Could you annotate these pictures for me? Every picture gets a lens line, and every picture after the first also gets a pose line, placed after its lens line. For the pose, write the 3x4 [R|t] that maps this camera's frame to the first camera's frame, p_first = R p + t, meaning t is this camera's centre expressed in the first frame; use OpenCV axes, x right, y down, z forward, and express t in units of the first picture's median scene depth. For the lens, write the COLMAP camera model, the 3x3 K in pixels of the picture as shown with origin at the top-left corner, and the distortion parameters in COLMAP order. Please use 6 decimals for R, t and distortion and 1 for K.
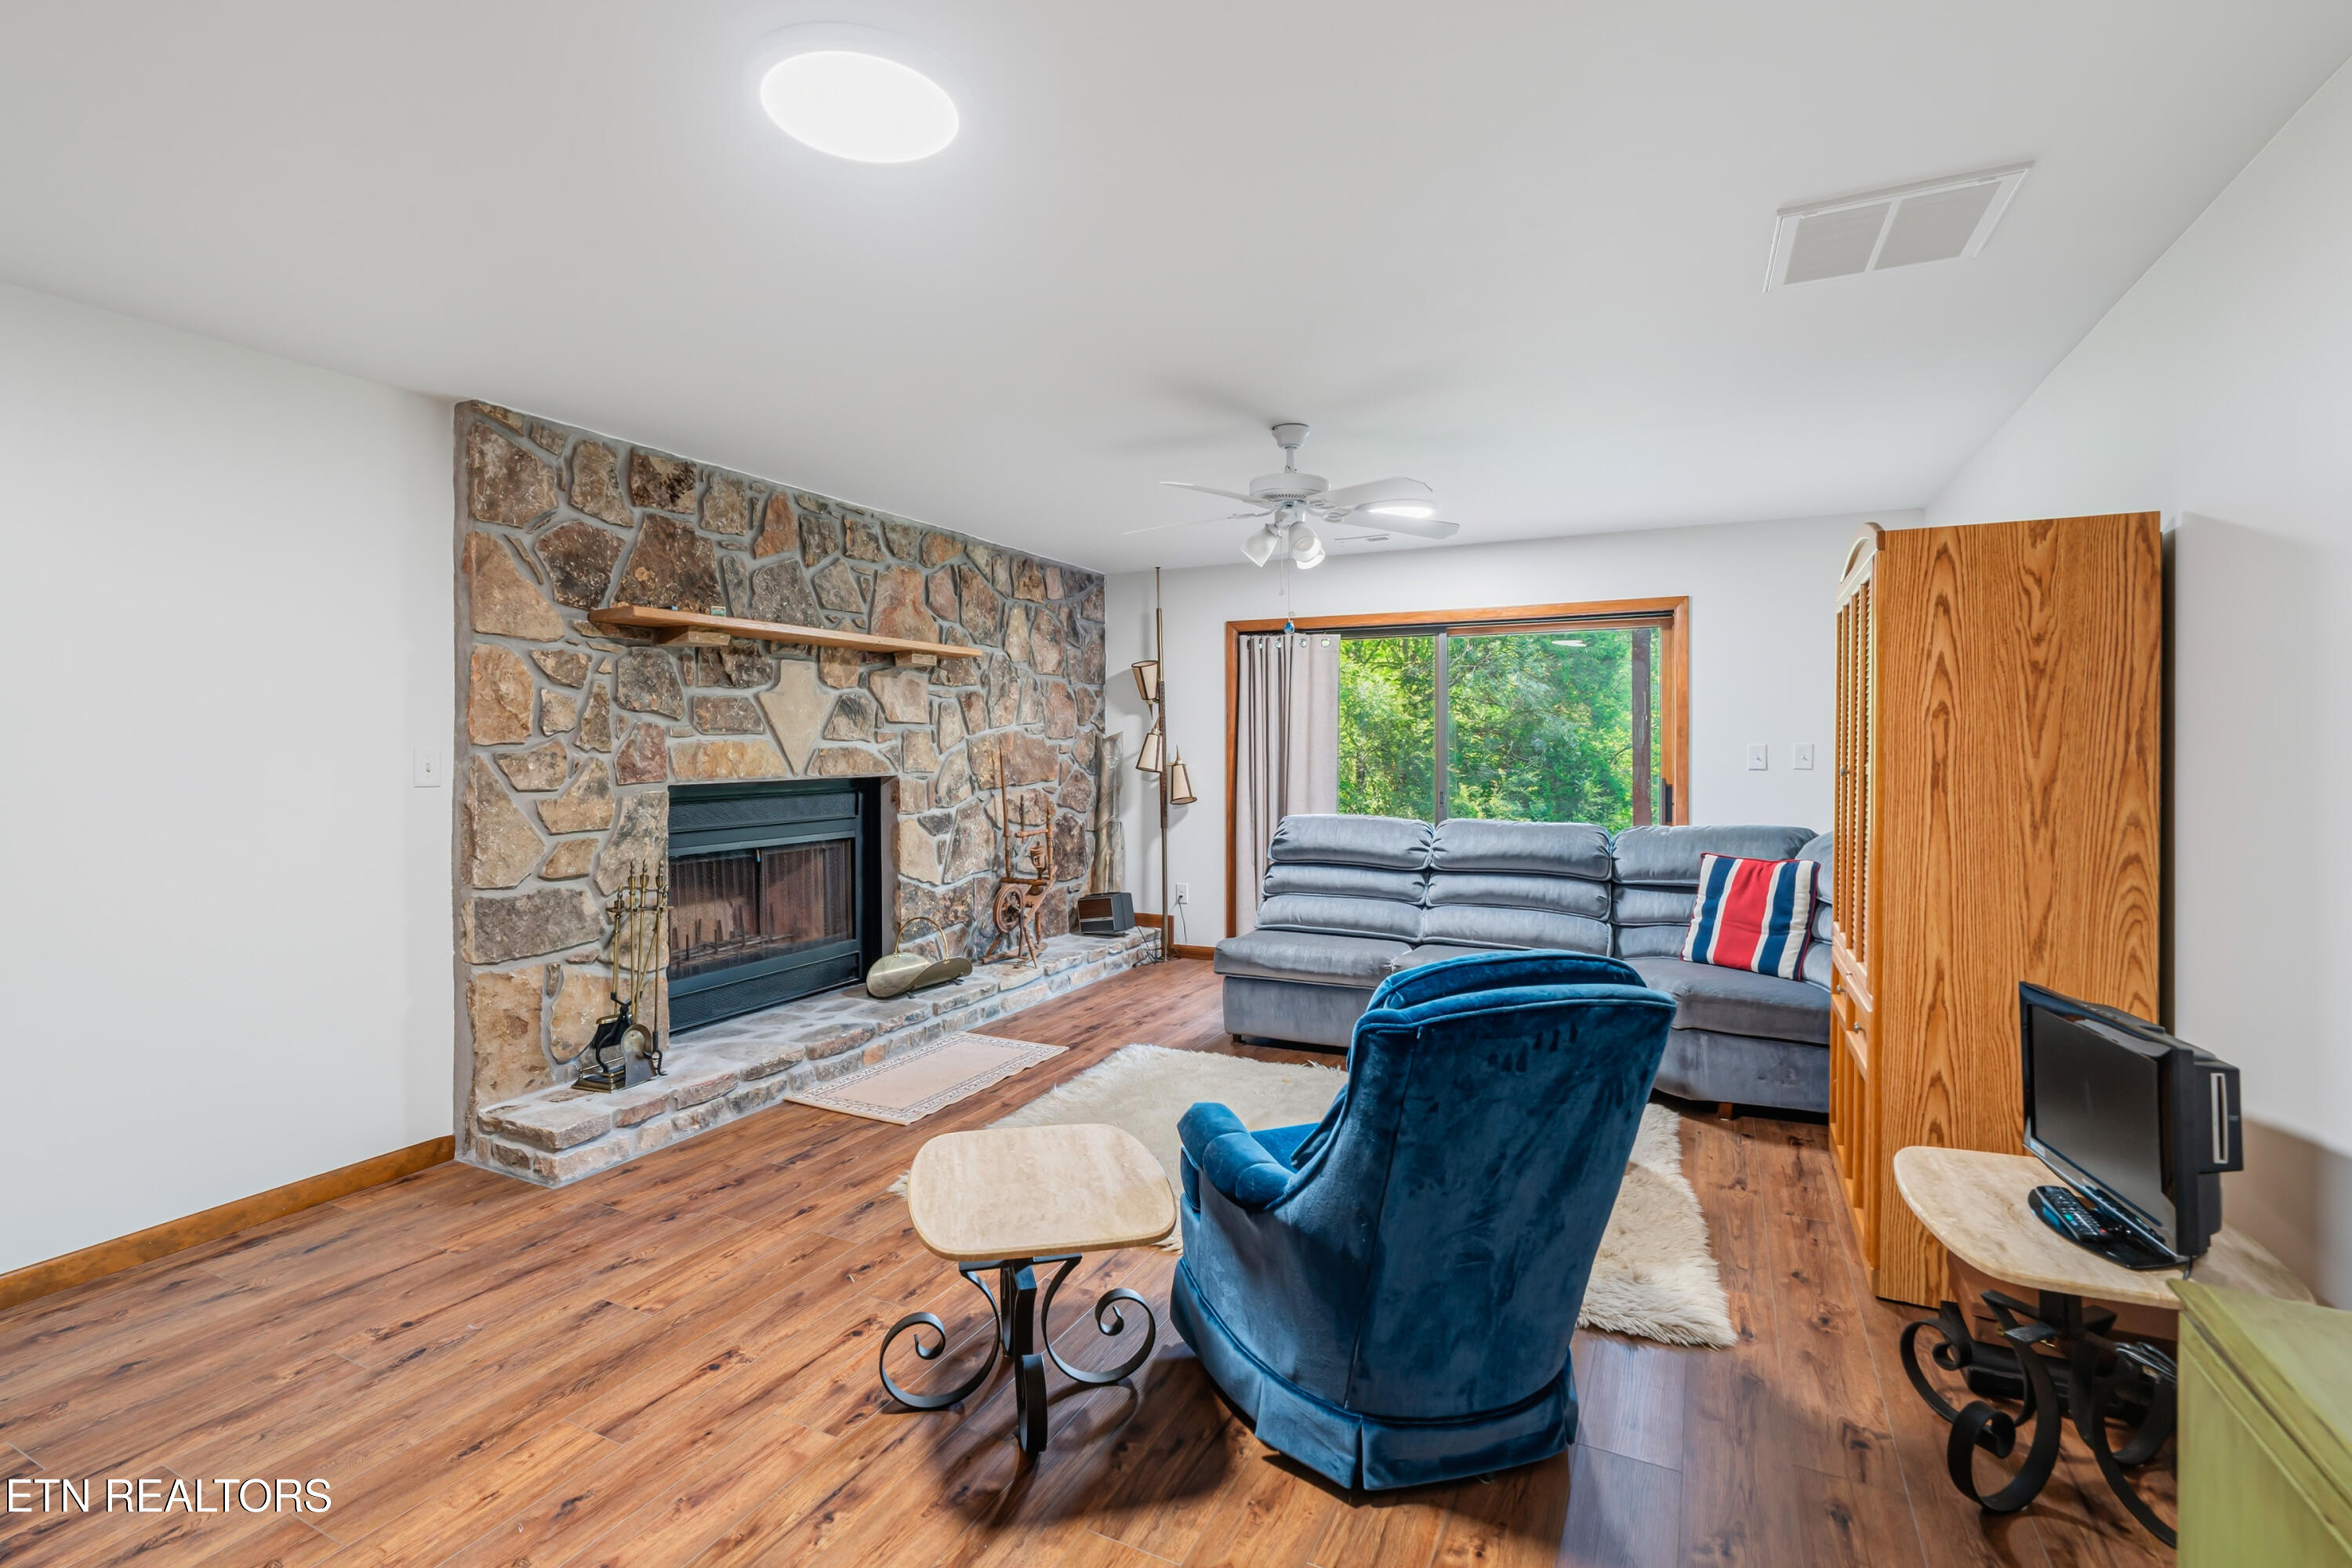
lens RADIAL K [[1064.2, 0, 1155.9], [0, 1064.2, 760.1], [0, 0, 1]] dist [-0.001842, 0.000127]
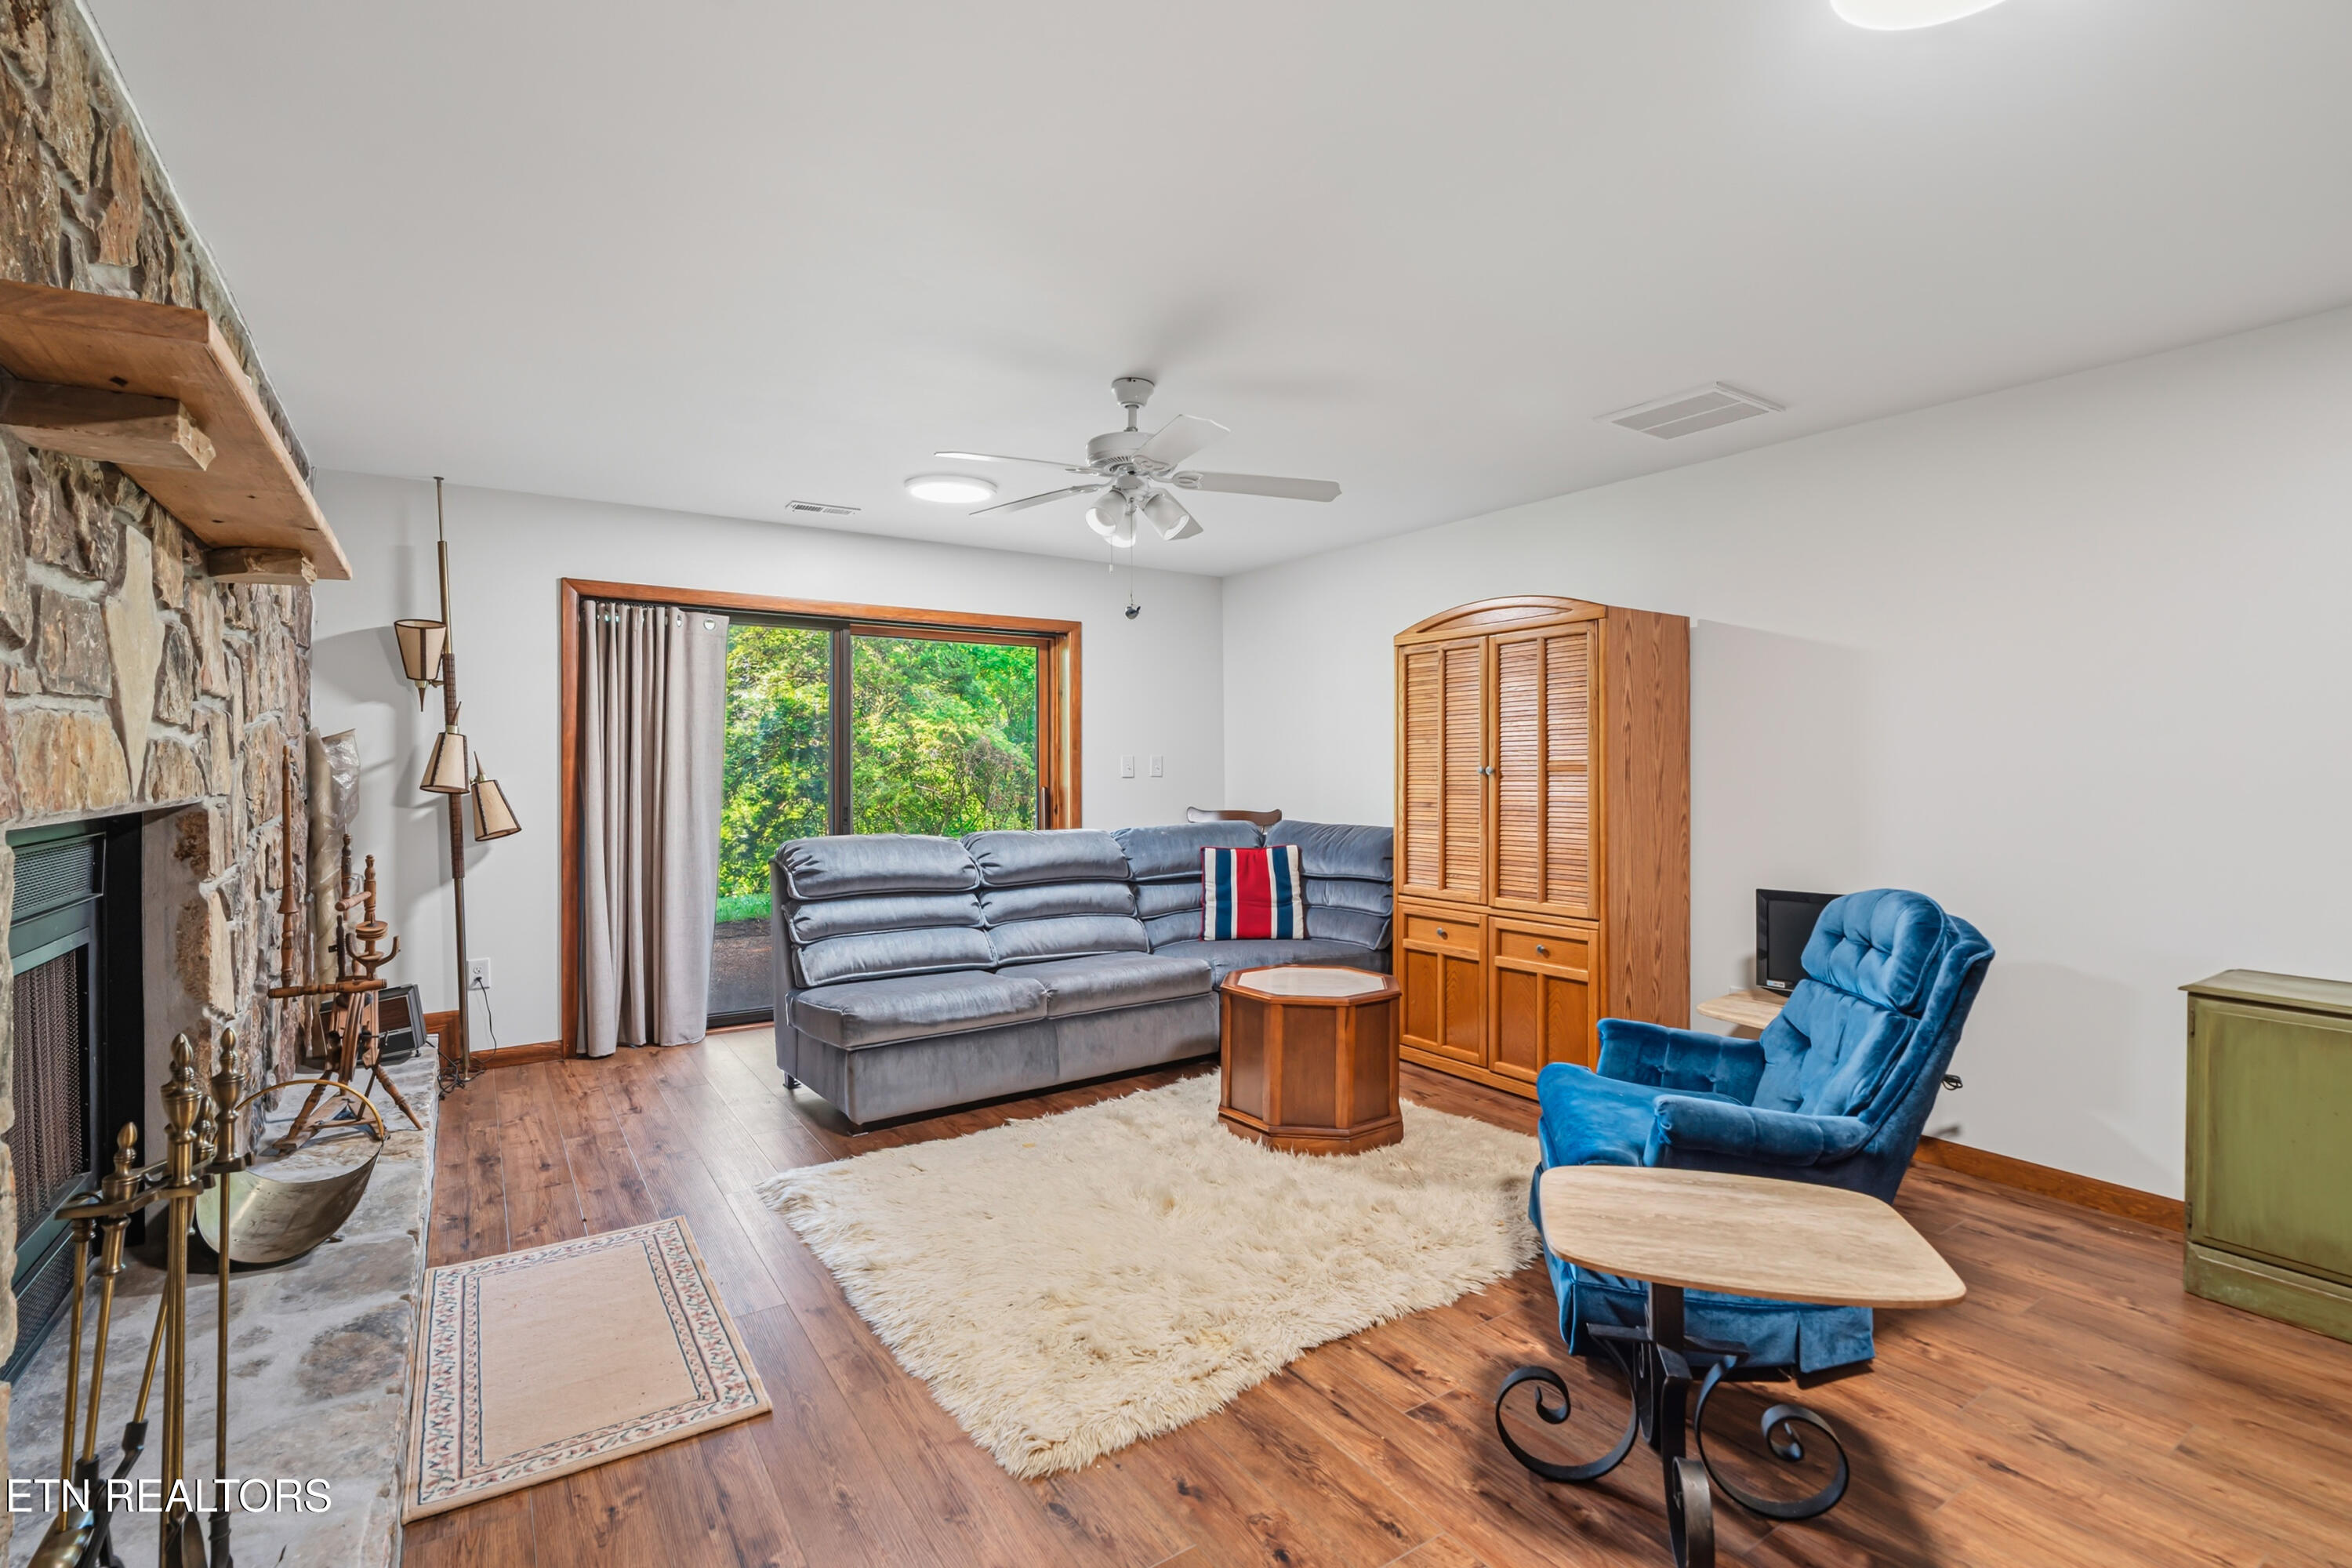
lens RADIAL K [[1064.2, 0, 1161.8], [0, 1064.2, 784.4], [0, 0, 1]] dist [-0.001842, 0.000127]
pose [[0.499877, -0.012793, 0.866002, -0.464635], [0.011063, 0.999904, 0.008385, 0.007552], [-0.866026, 0.005389, 0.499970, 0.406800]]
